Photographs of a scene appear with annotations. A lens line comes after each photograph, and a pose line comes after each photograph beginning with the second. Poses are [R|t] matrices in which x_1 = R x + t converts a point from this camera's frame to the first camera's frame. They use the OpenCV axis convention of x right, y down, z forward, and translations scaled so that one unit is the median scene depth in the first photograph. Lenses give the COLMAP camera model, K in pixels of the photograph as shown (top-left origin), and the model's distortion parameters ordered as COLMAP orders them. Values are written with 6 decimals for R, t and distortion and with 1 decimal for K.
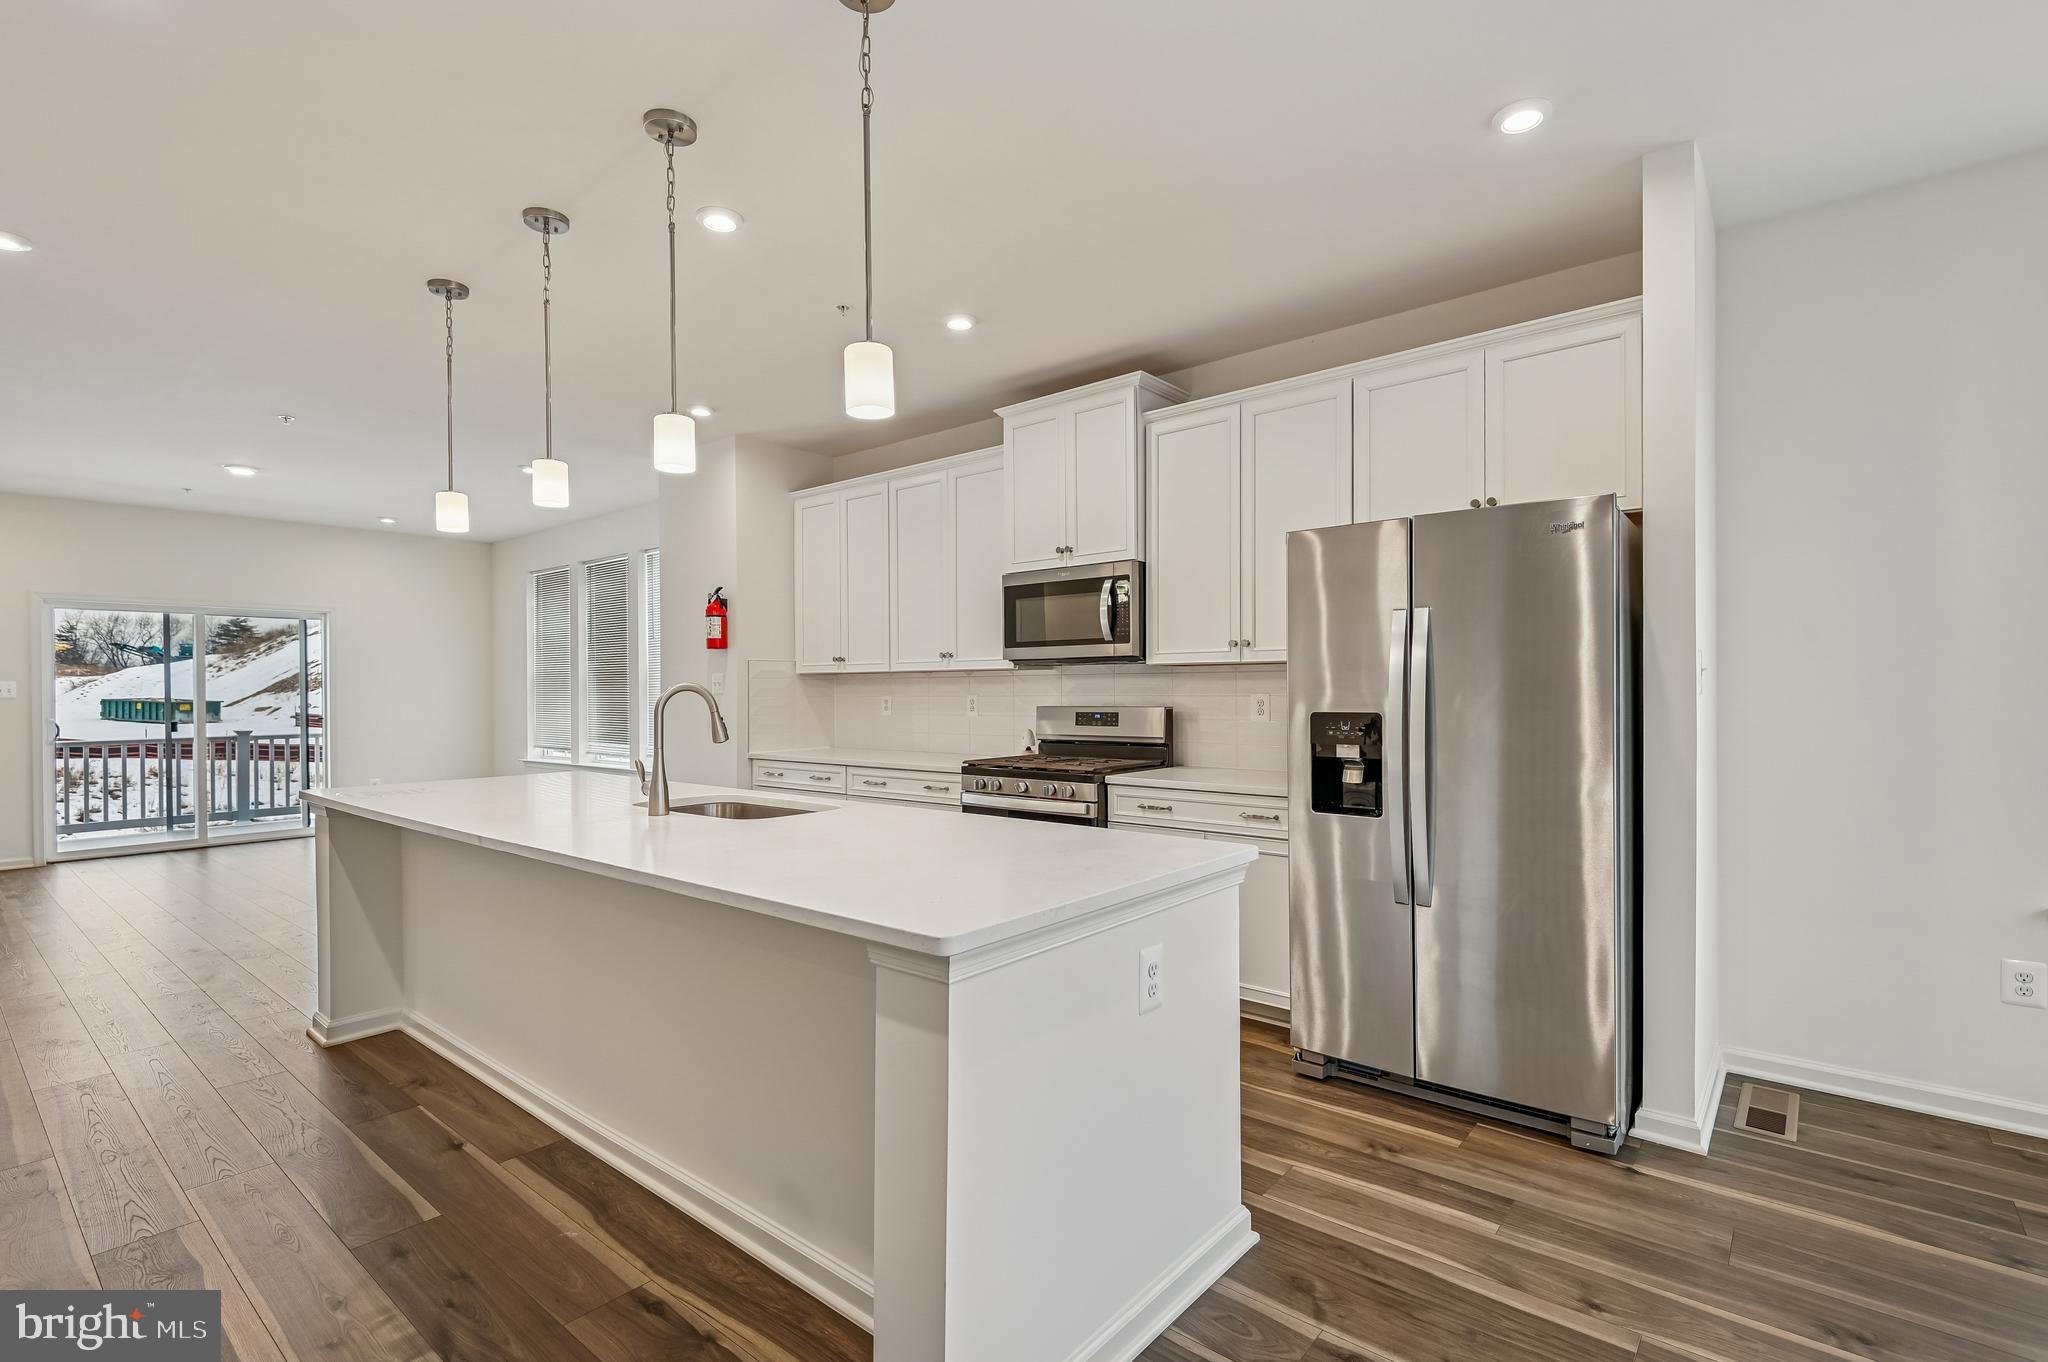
lens RADIAL K [[940.5, 0, 1035.5], [0, 940.5, 684.2], [0, 0, 1]] dist [0.013487, -0.010669]
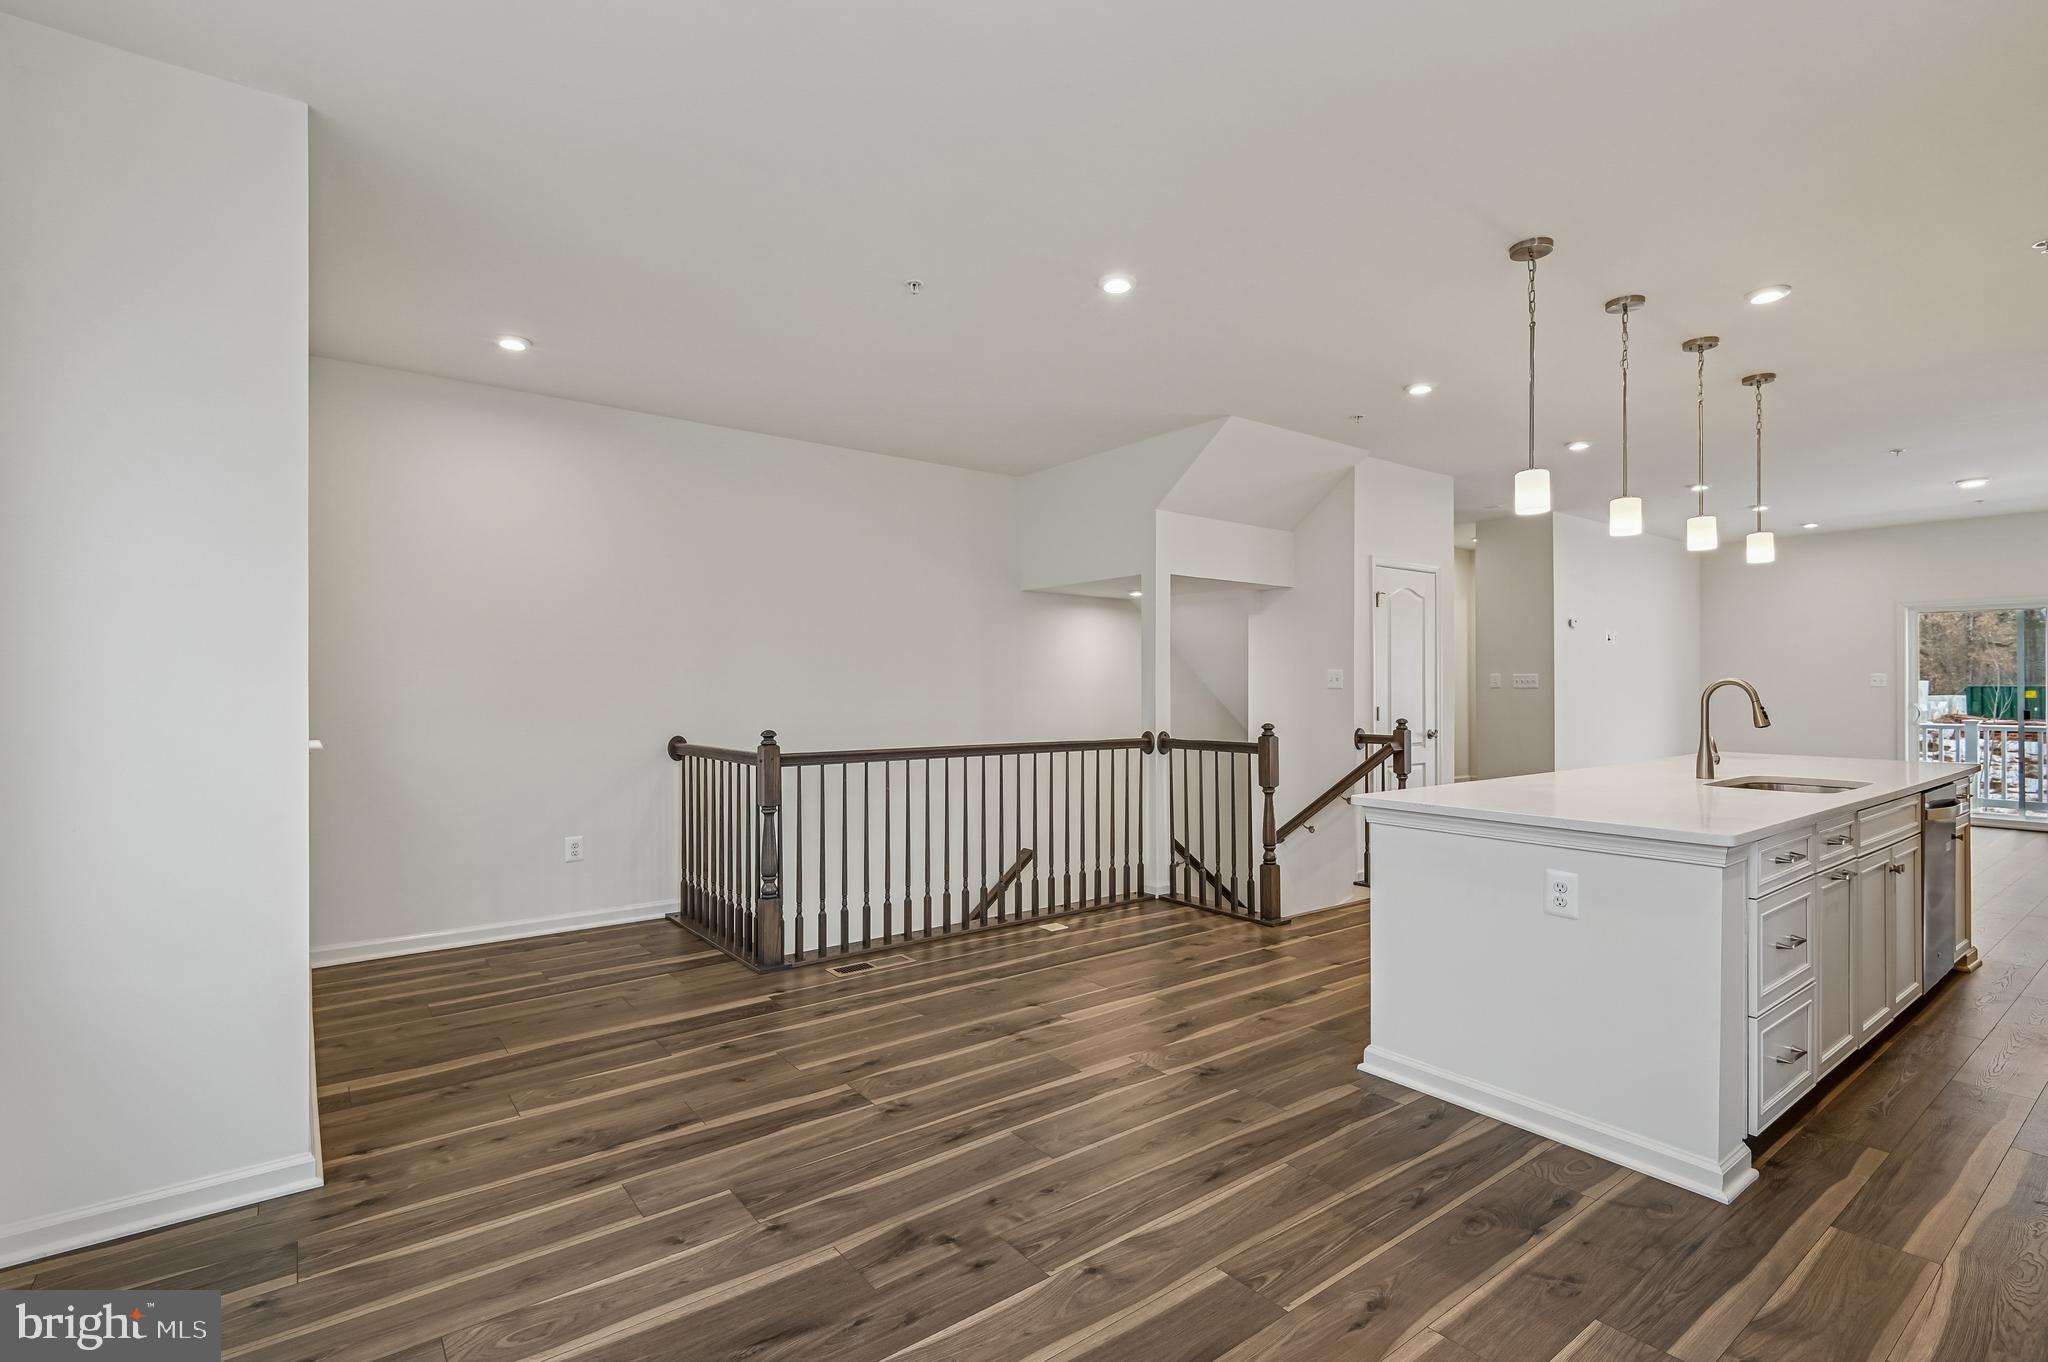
lens RADIAL K [[940.5, 0, 1005.9], [0, 940.5, 682.7], [0, 0, 1]] dist [0.013487, -0.010669]
pose [[-0.240856, 0.003721, -0.970554, 0.797972], [0.005950, 0.999980, 0.002357, -0.003297], [0.970543, -0.005207, -0.240873, 0.258906]]
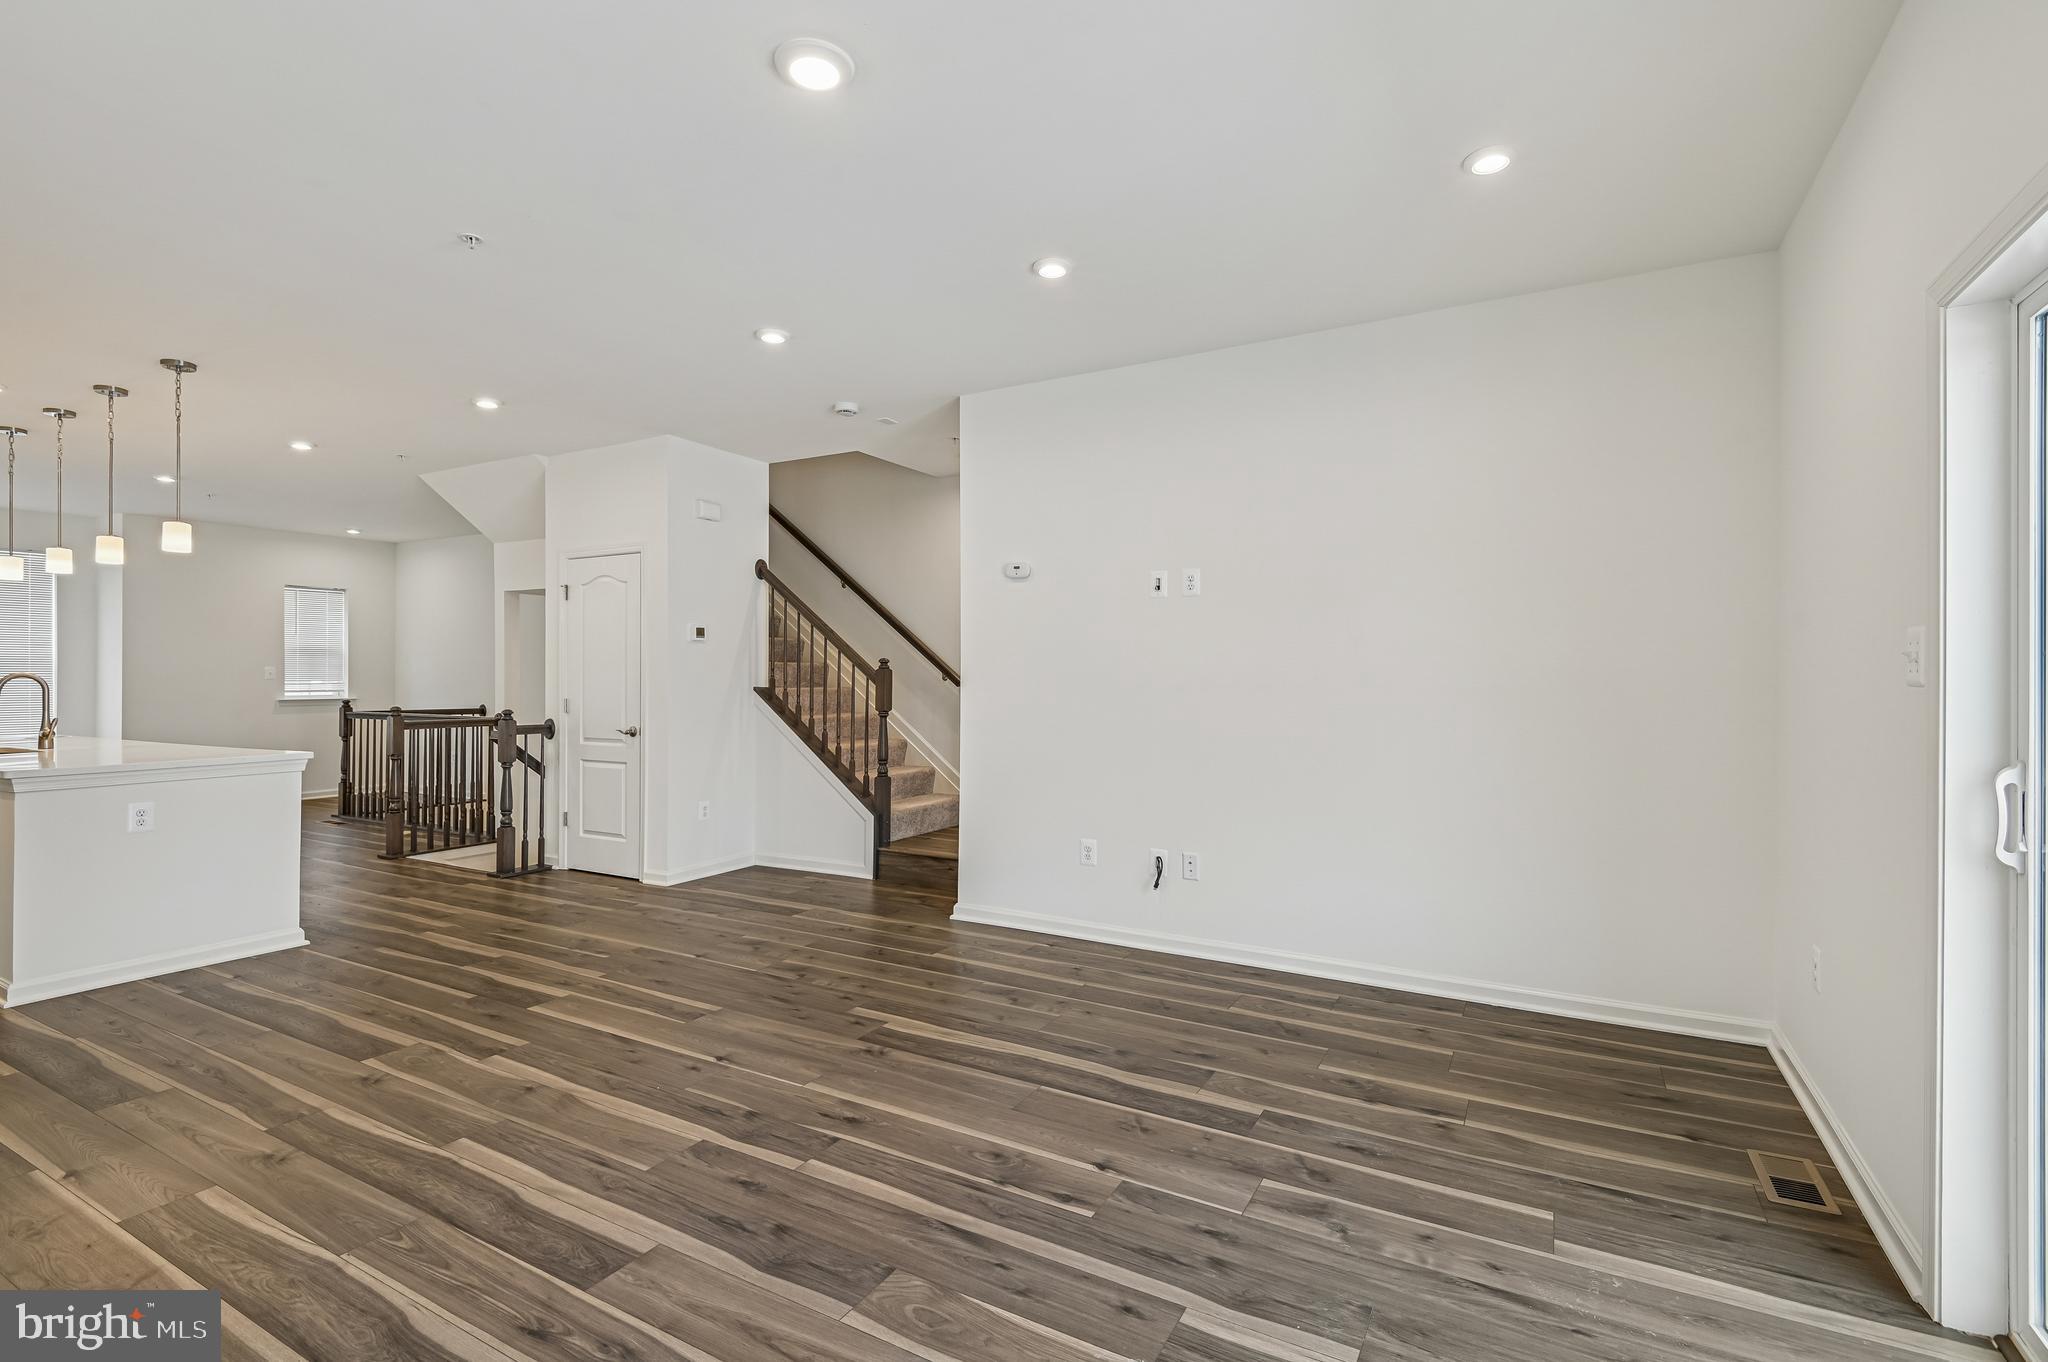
lens RADIAL K [[940.5, 0, 1046.0], [0, 940.5, 671.4], [0, 0, 1]] dist [0.013487, -0.010669]
pose [[-0.981913, 0.005048, -0.189266, -1.337145], [0.006613, 0.999949, -0.007639, 0.015007], [0.189217, -0.008752, -0.981896, 2.167707]]
